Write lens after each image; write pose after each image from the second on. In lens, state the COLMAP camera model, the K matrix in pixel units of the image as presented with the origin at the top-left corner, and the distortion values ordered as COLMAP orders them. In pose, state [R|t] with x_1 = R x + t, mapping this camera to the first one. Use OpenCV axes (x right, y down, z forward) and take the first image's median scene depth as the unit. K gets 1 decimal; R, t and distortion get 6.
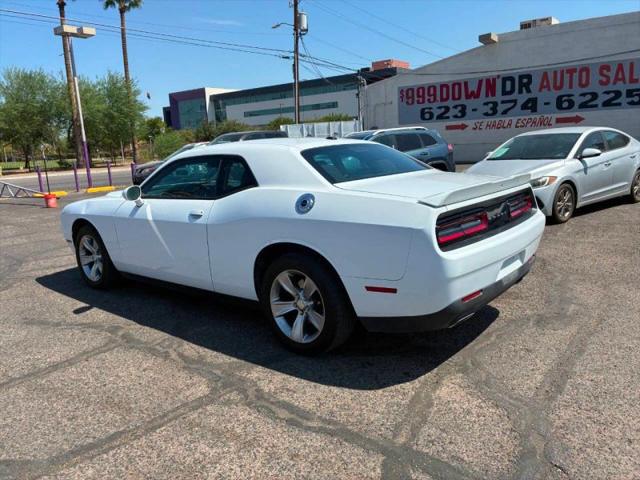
lens RADIAL K [[481.4, 0, 313.7], [0, 481.4, 238.1], [0, 0, 1]] dist [0.049209, -0.065263]
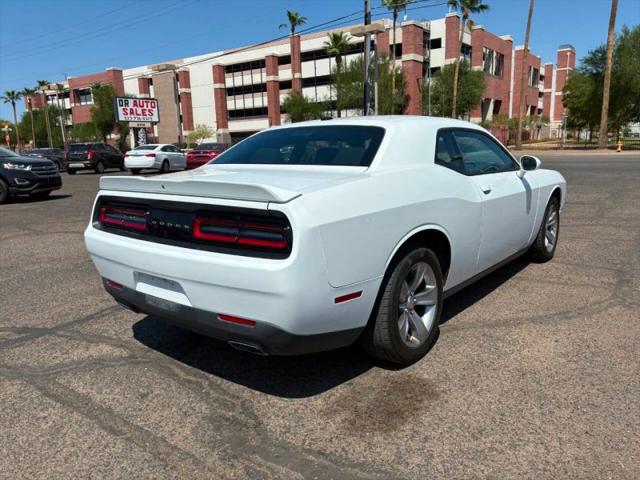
lens RADIAL K [[481.4, 0, 321.8], [0, 481.4, 245.3], [0, 0, 1]] dist [0.049209, -0.065263]
pose [[0.050110, 0.256508, -0.965242, 0.170520], [-0.164139, 0.955431, 0.245379, -0.036643], [0.985164, 0.146138, 0.089979, 0.172189]]
